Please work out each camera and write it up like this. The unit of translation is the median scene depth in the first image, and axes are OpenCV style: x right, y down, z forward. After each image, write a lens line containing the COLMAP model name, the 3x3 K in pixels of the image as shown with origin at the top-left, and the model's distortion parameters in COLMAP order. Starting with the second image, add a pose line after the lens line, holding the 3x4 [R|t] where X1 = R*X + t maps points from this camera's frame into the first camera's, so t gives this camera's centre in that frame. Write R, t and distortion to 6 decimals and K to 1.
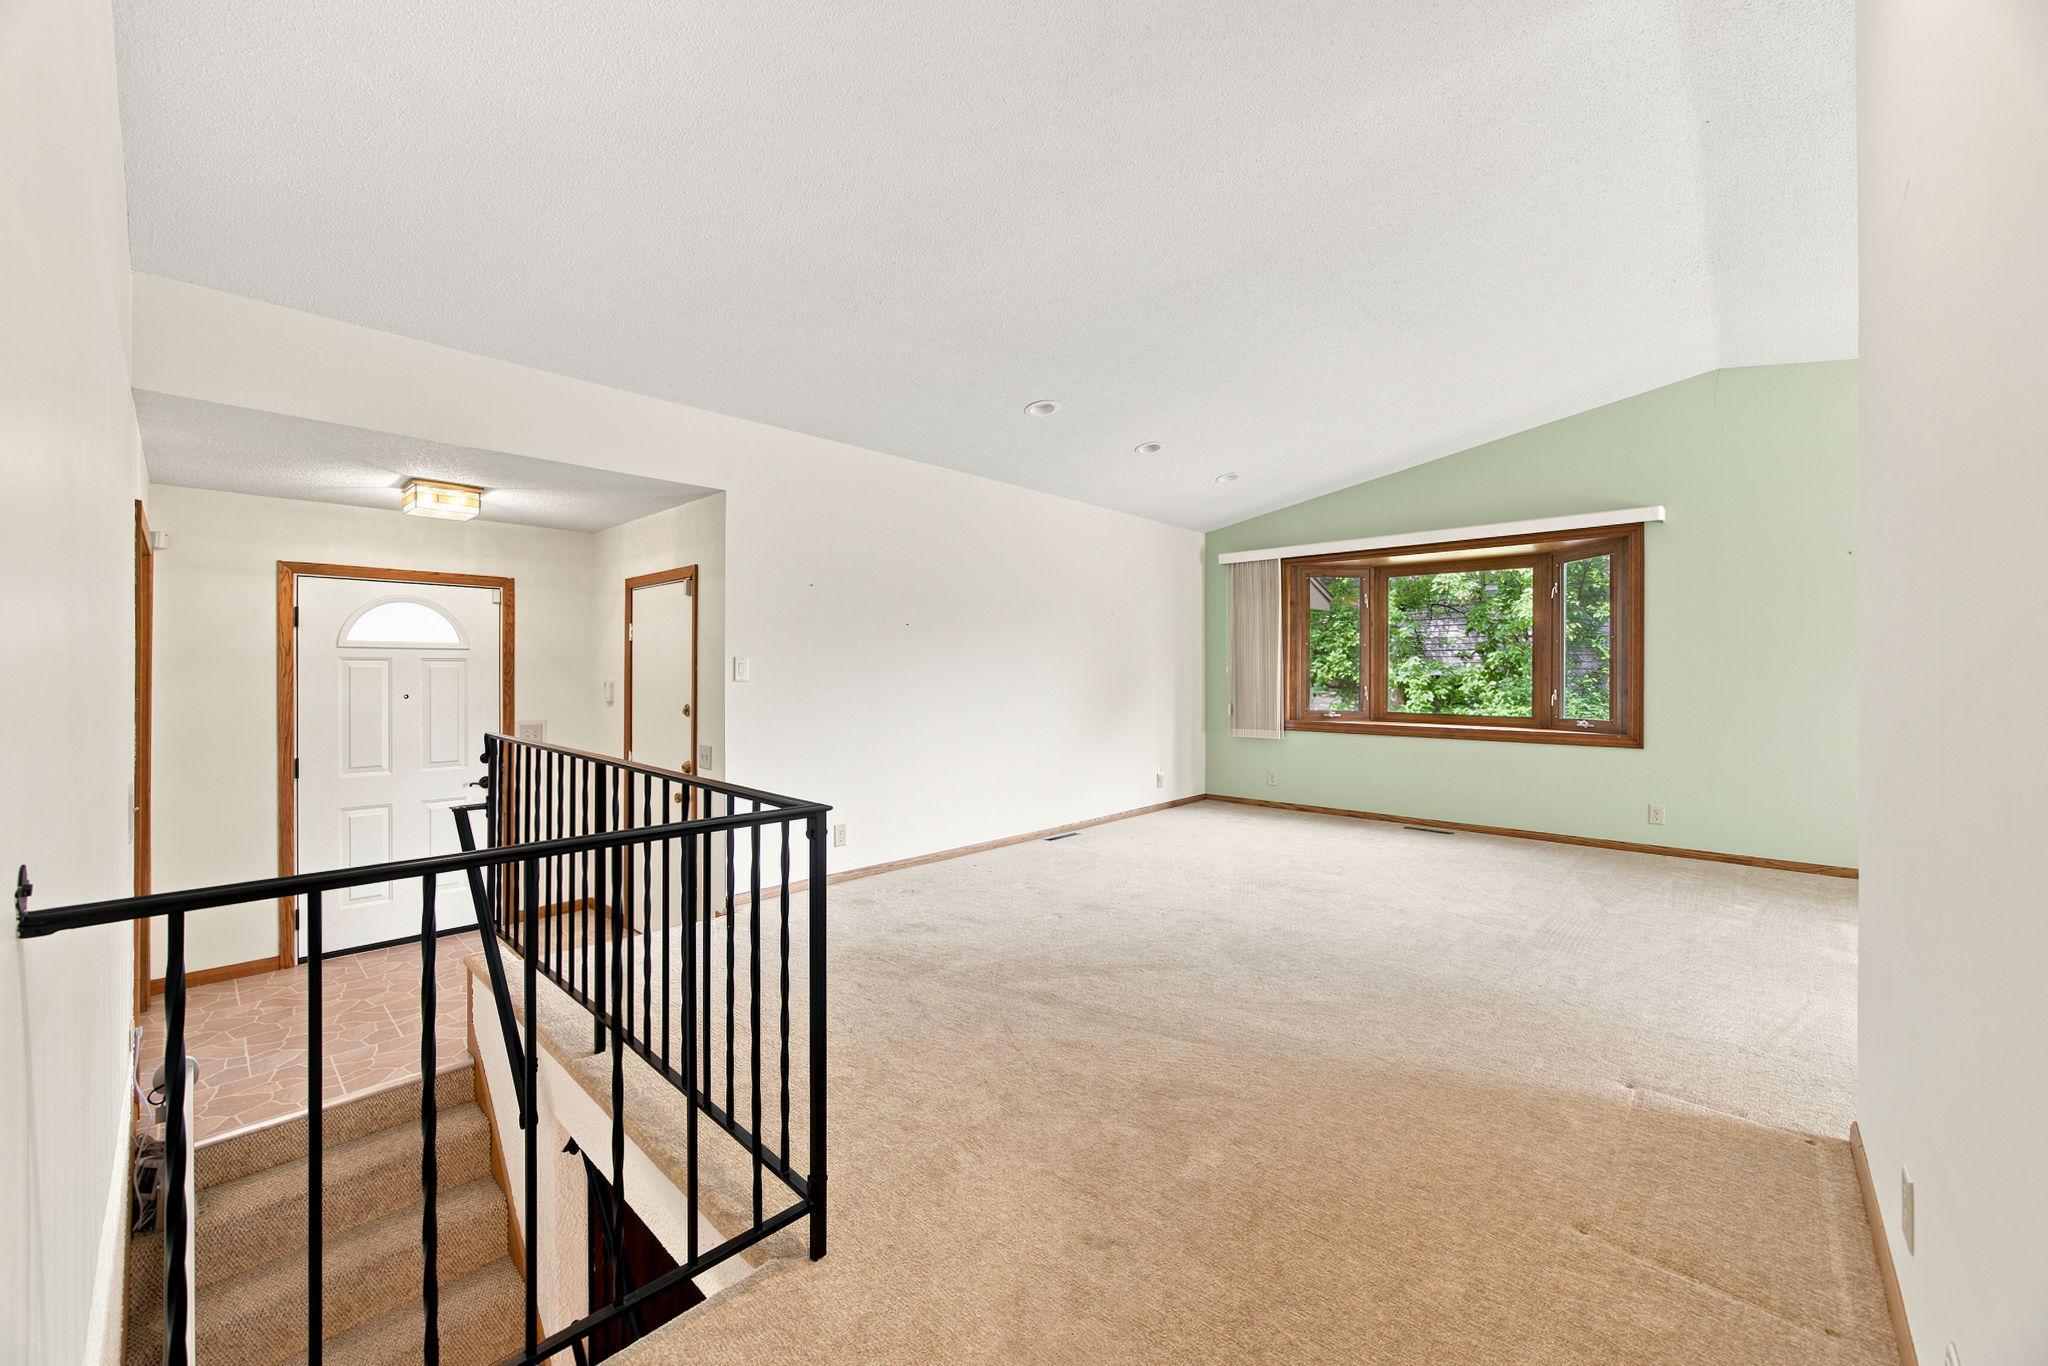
lens RADIAL K [[802.6, 0, 1013.7], [0, 802.6, 673.6], [0, 0, 1]] dist [-0.033562, 0.016532]
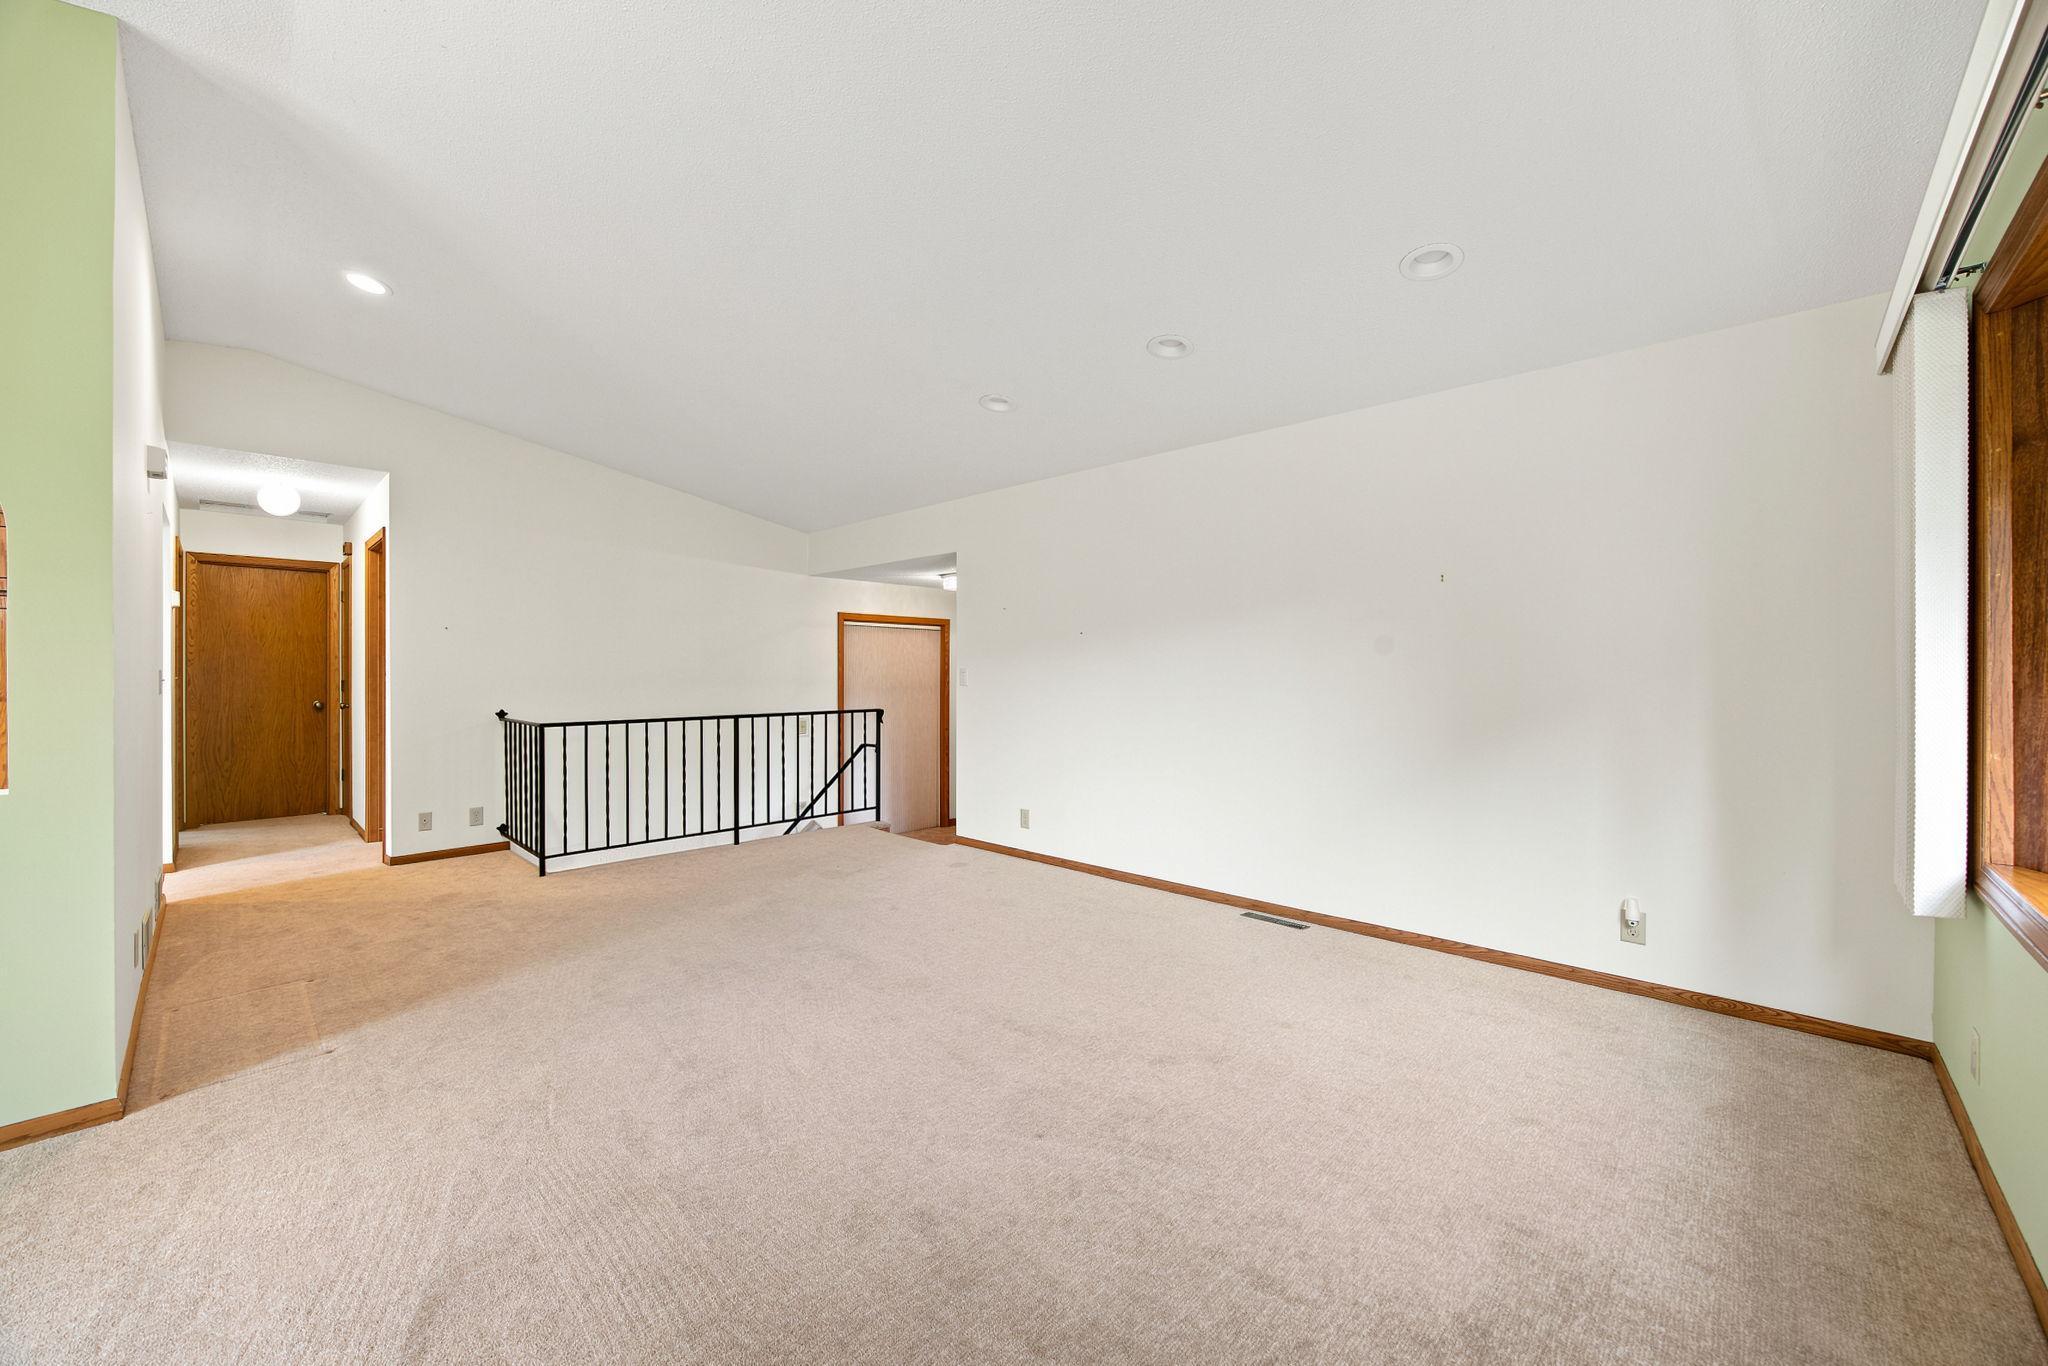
lens RADIAL K [[802.6, 0, 1013.7], [0, 802.6, 673.6], [0, 0, 1]] dist [-0.033562, 0.016532]
pose [[0.012073, 0.001624, -0.999926, 1.089598], [-0.011064, 0.999938, 0.001491, -0.009750], [0.999866, 0.011046, 0.012090, 1.130333]]
